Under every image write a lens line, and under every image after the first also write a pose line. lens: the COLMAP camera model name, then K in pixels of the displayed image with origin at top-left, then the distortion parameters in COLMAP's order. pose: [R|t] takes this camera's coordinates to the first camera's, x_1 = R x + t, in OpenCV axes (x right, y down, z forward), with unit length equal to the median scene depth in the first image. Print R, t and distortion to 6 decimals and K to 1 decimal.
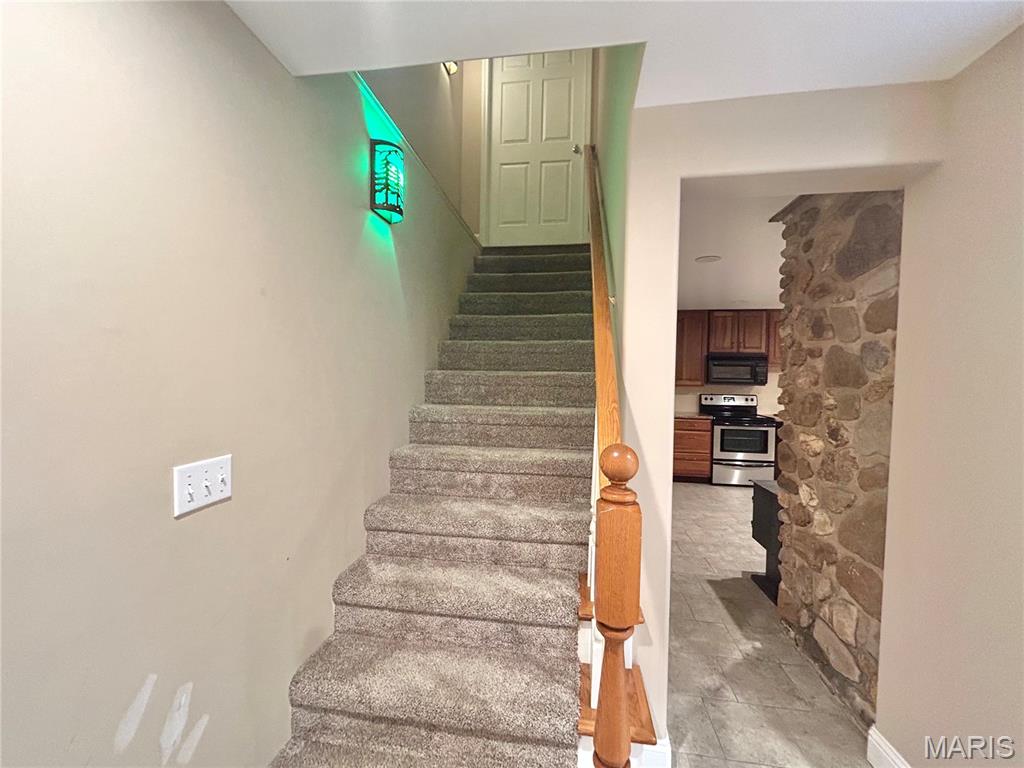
lens RADIAL K [[412.1, 0, 509.9], [0, 412.1, 383.4], [0, 0, 1]] dist [-0.000584, 0.000113]
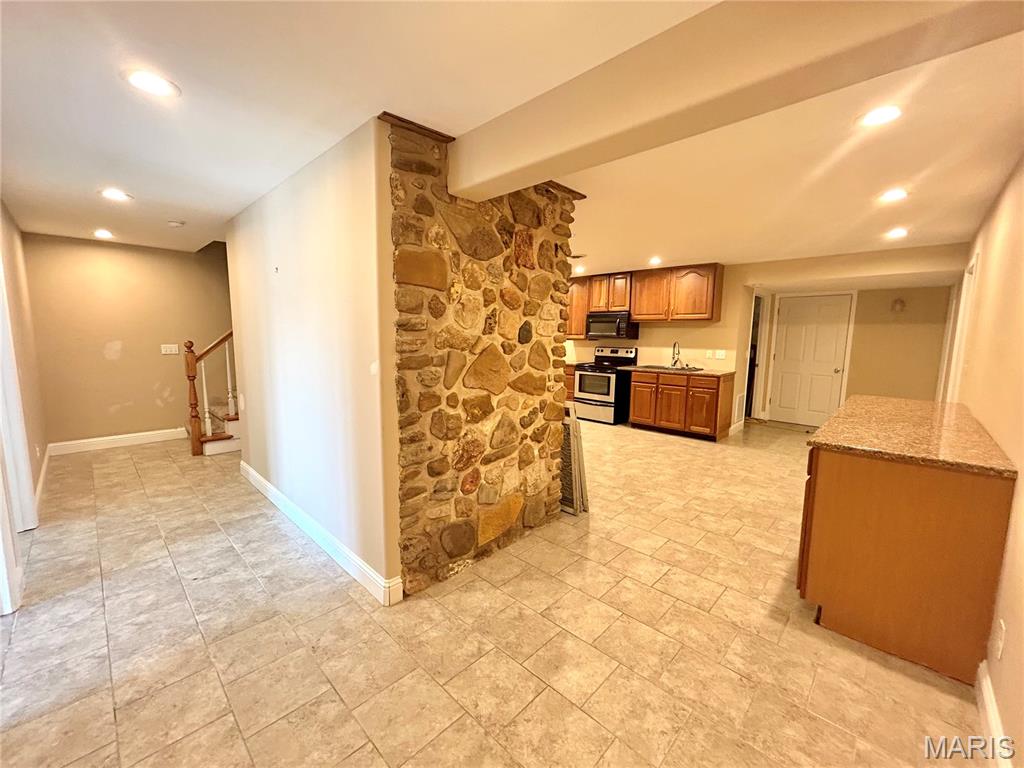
lens RADIAL K [[412.1, 0, 511.6], [0, 412.1, 383.2], [0, 0, 1]] dist [-0.000584, 0.000113]
pose [[0.813809, 0.065867, -0.577388, 2.585147], [-0.015389, 0.995650, 0.091891, 0.068622], [0.580929, -0.065896, 0.811282, -0.301530]]
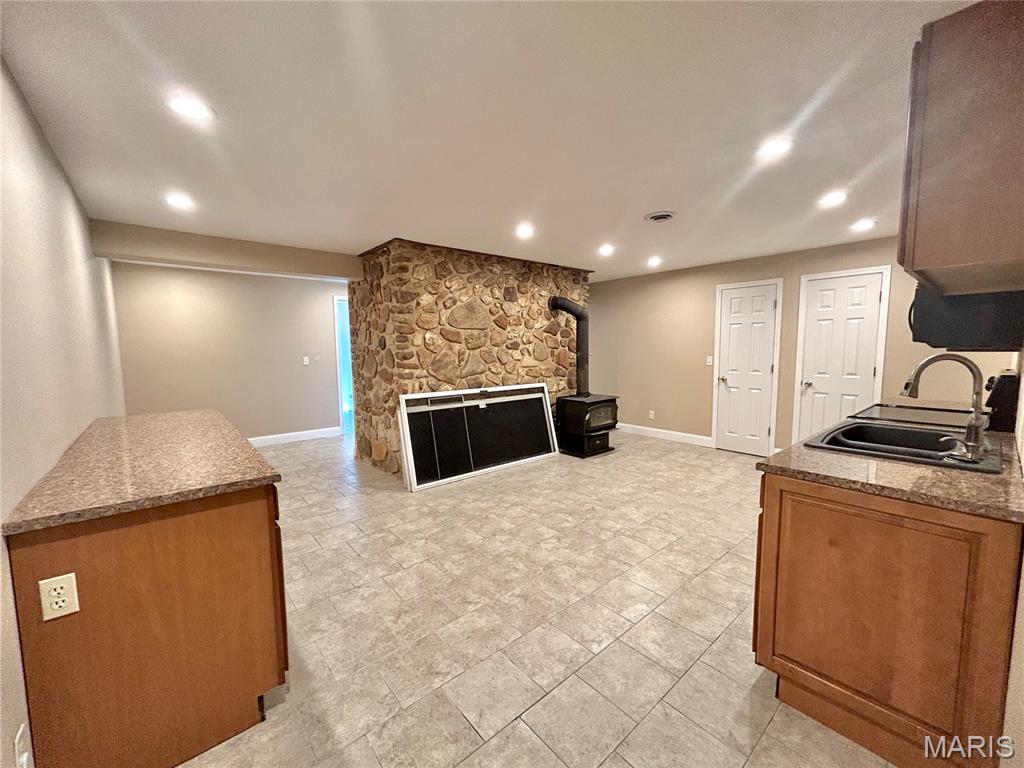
lens RADIAL K [[412.1, 0, 510.7], [0, 412.1, 386.0], [0, 0, 1]] dist [-0.000584, 0.000113]
pose [[-0.659211, 0.065725, -0.749080, 2.988764], [-0.017253, 0.994589, 0.102449, 0.024035], [0.751760, 0.080460, -0.654510, 2.492436]]
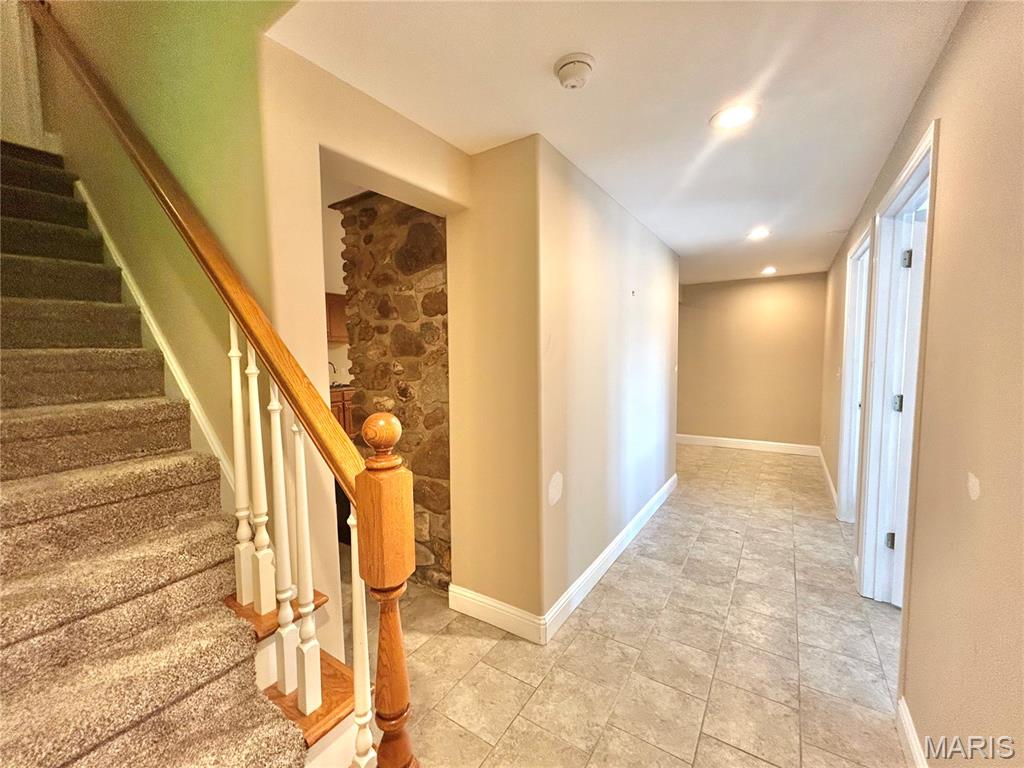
lens RADIAL K [[412.1, 0, 510.2], [0, 412.1, 382.0], [0, 0, 1]] dist [-0.000584, 0.000113]
pose [[0.431549, -0.087834, 0.897803, -0.246264], [0.041996, 0.996126, 0.077267, 0.002849], [-0.901111, 0.004360, 0.433566, 0.137293]]
